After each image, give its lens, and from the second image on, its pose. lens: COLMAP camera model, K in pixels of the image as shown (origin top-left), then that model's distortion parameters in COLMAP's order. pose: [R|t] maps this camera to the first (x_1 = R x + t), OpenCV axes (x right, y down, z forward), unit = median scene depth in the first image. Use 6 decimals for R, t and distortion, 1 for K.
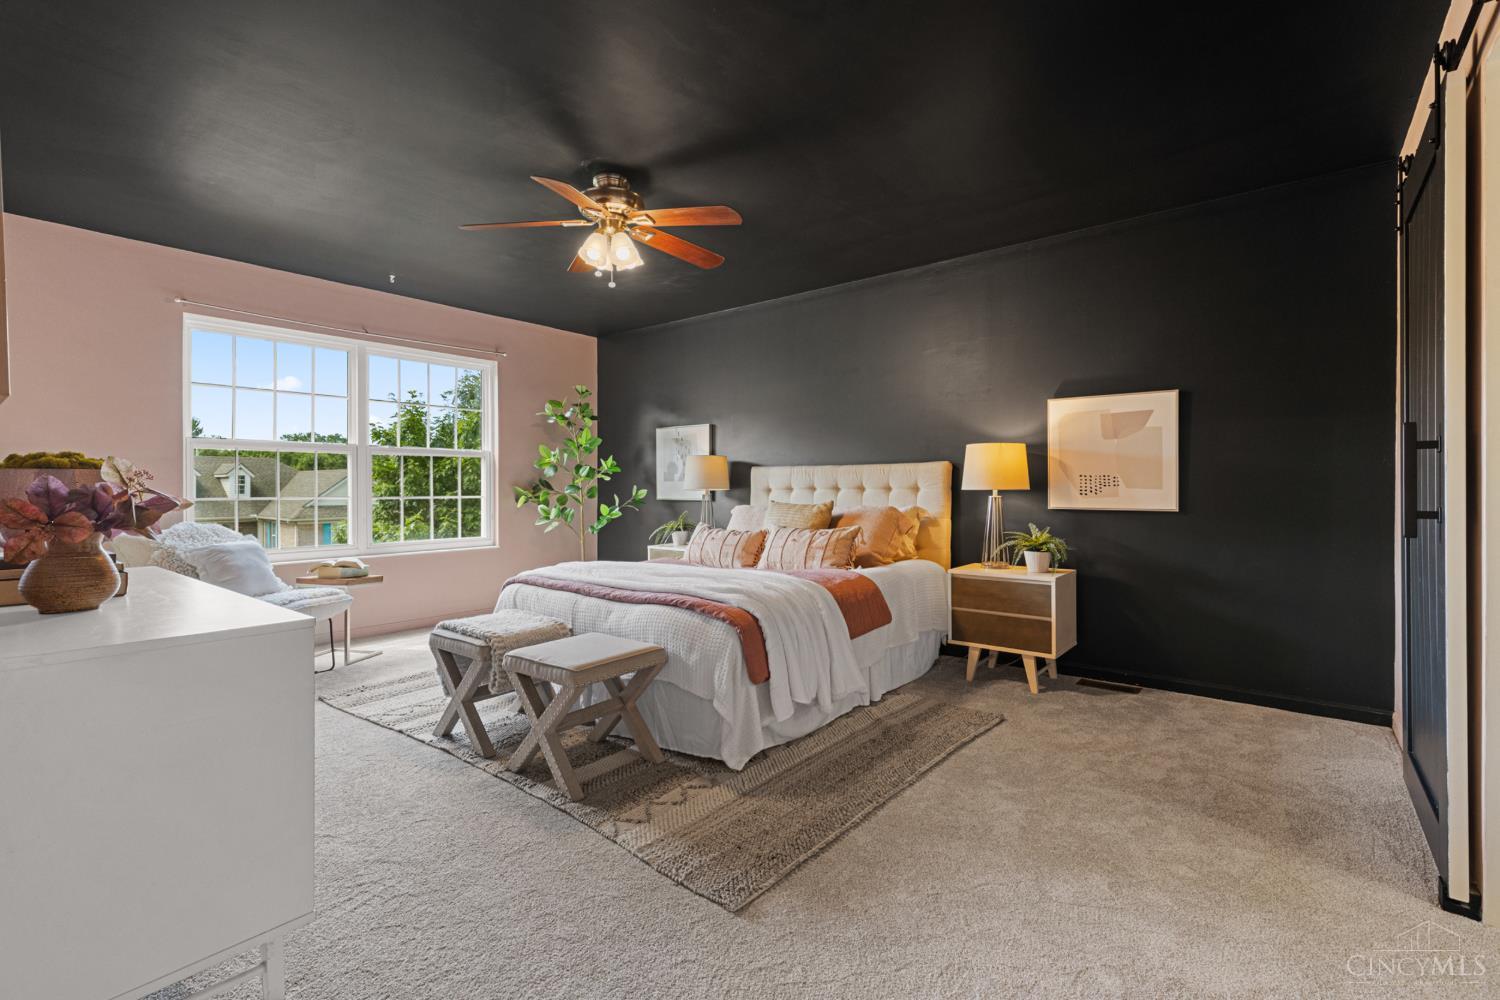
lens RADIAL K [[679.7, 0, 716.7], [0, 679.7, 493.3], [0, 0, 1]] dist [0.004986, -0.000078]
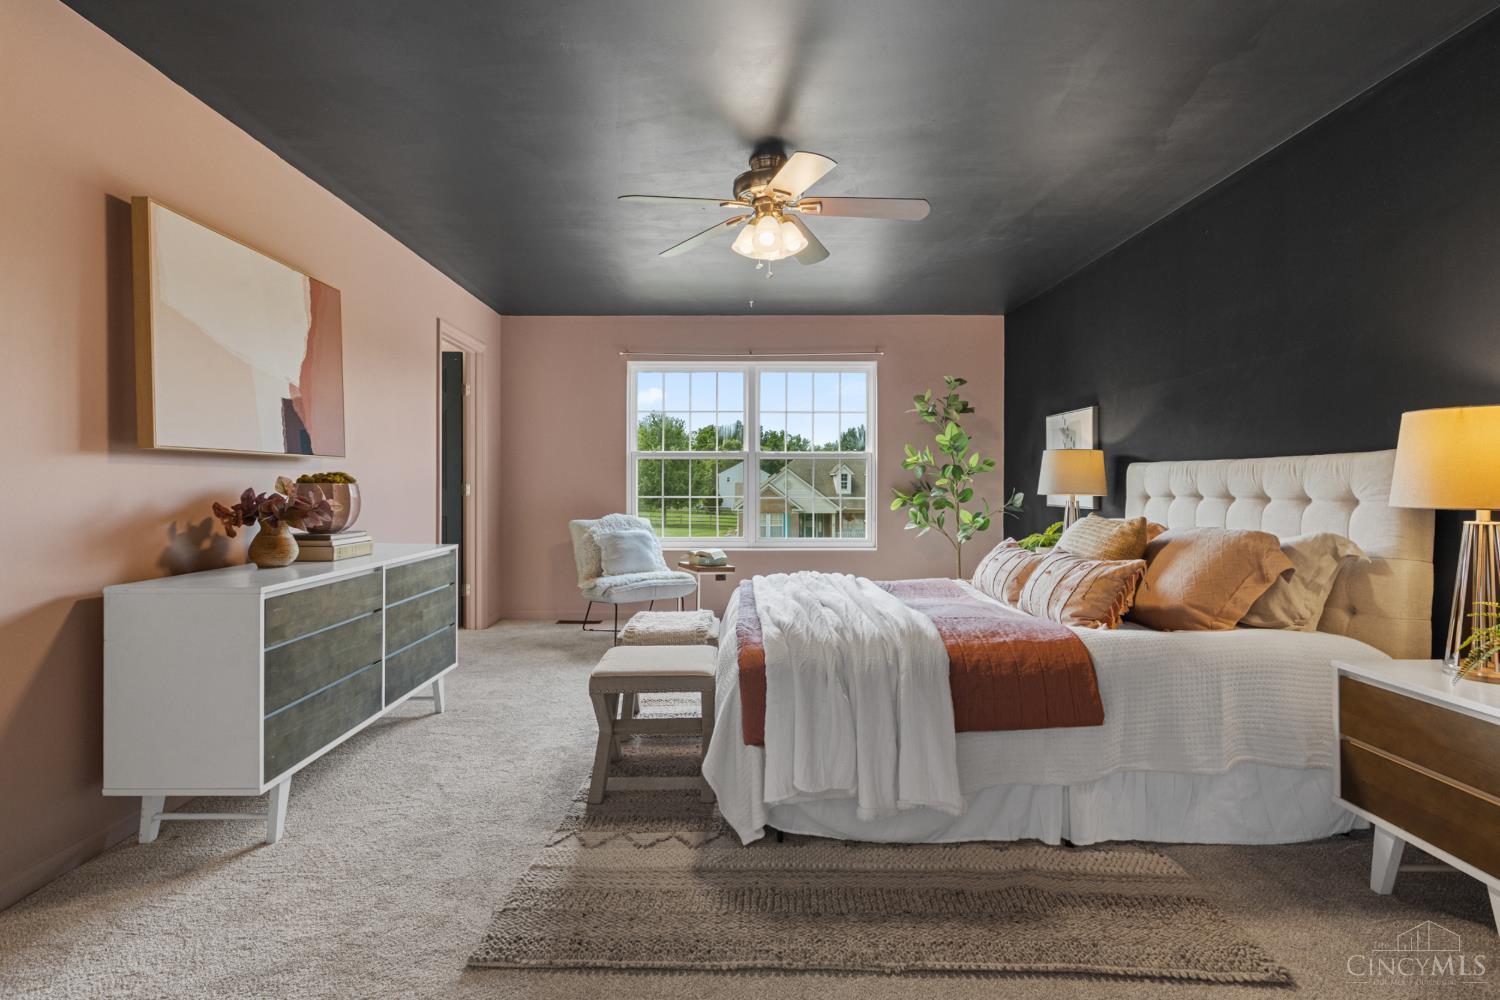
lens RADIAL K [[679.7, 0, 745.2], [0, 679.7, 492.5], [0, 0, 1]] dist [0.004986, -0.000078]
pose [[0.643174, 0.012562, -0.765617, 0.469632], [-0.007530, 0.999921, 0.010081, -0.017995], [0.765683, -0.000719, 0.643218, 0.338543]]
